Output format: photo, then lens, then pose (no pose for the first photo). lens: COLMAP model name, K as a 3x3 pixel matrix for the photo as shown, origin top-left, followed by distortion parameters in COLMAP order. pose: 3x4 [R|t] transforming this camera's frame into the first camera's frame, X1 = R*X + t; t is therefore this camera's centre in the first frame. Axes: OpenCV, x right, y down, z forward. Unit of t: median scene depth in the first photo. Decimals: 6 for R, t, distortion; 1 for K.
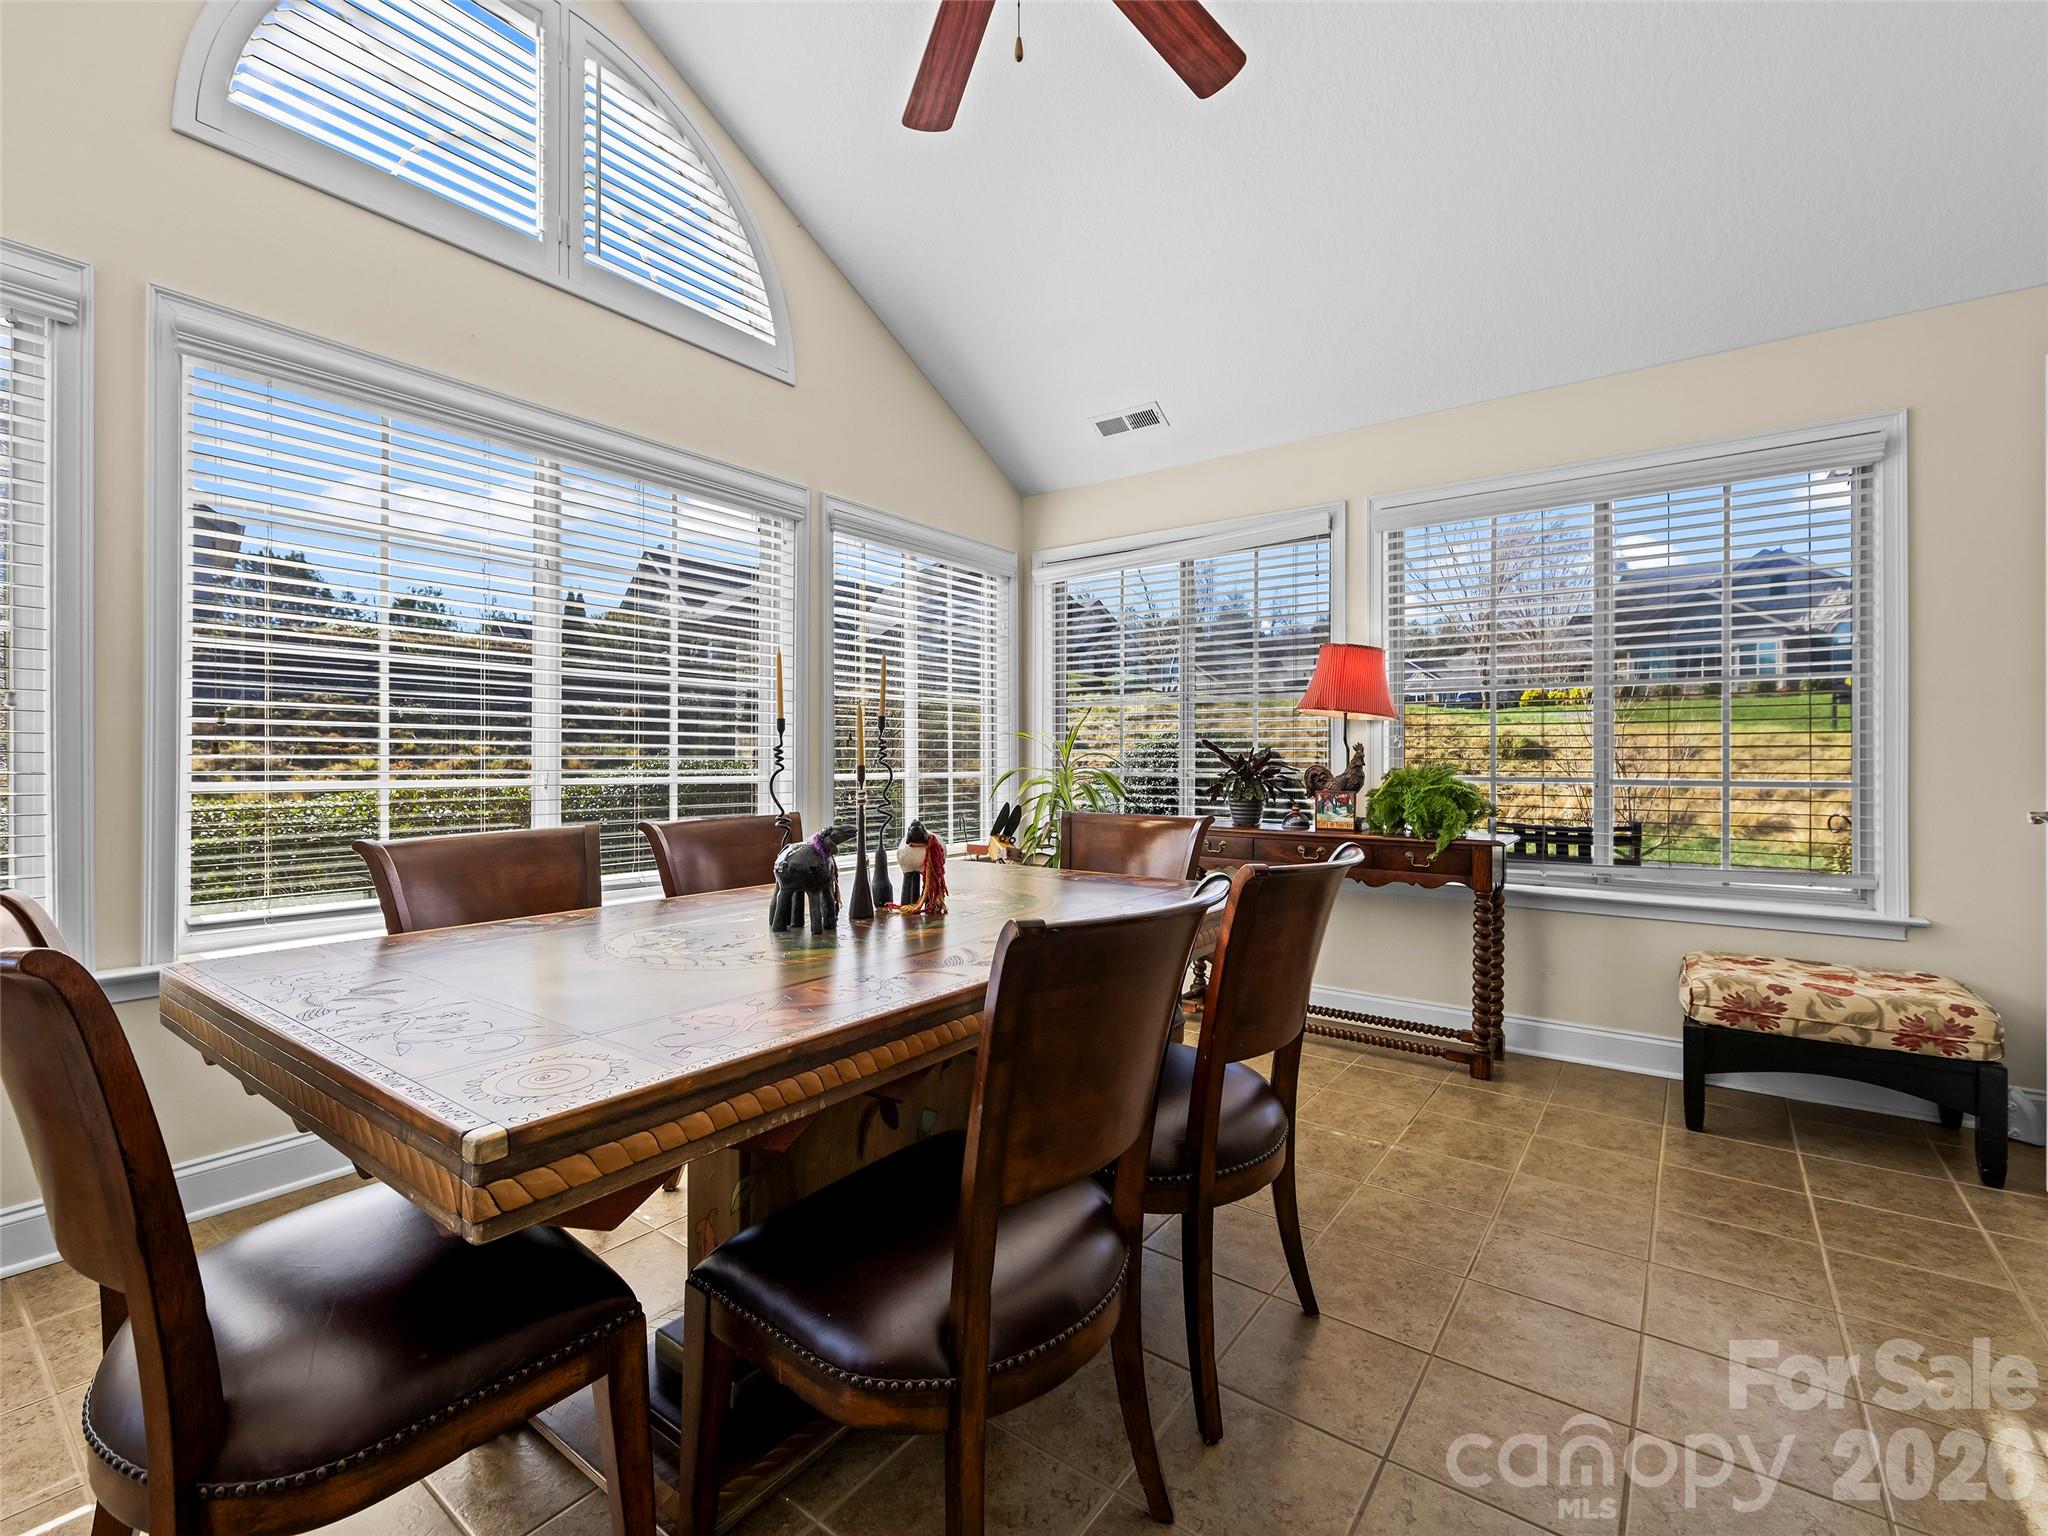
lens RADIAL K [[898.9, 0, 1027.3], [0, 898.9, 761.3], [0, 0, 1]] dist [-0.000179, -0.000959]
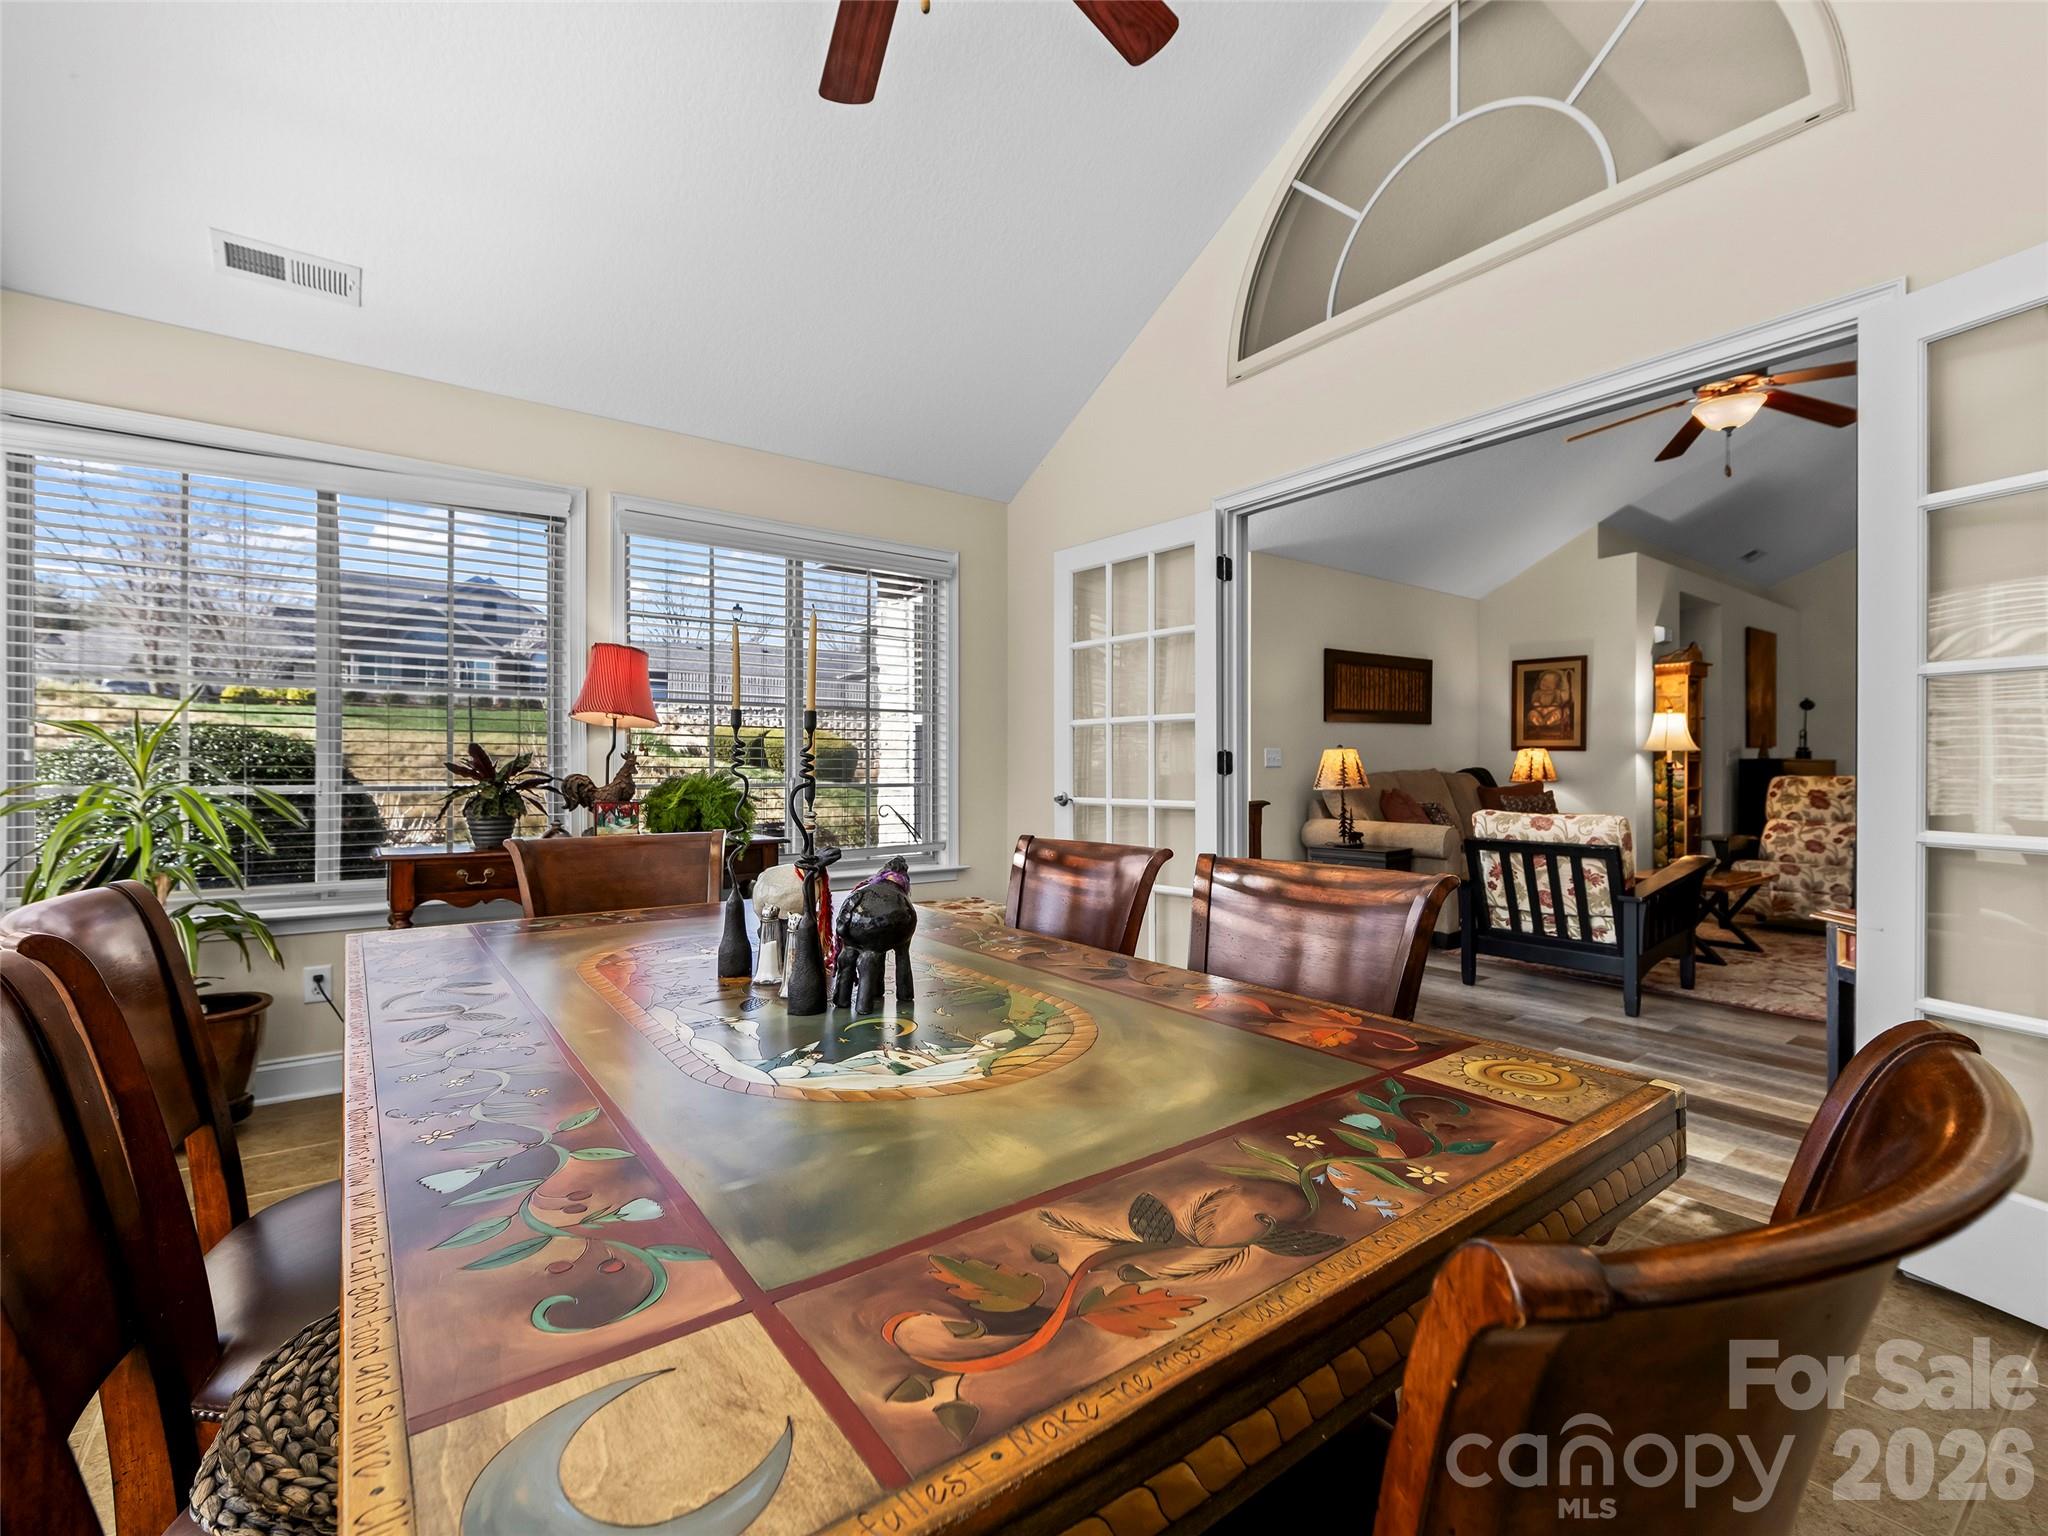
lens RADIAL K [[898.9, 0, 1026.8], [0, 898.9, 769.4], [0, 0, 1]] dist [-0.000179, -0.000959]
pose [[0.300250, -0.000455, 0.953860, -0.422925], [-0.000035, 1.000000, 0.000488, -0.000821], [-0.953861, -0.000179, 0.300250, 0.307246]]
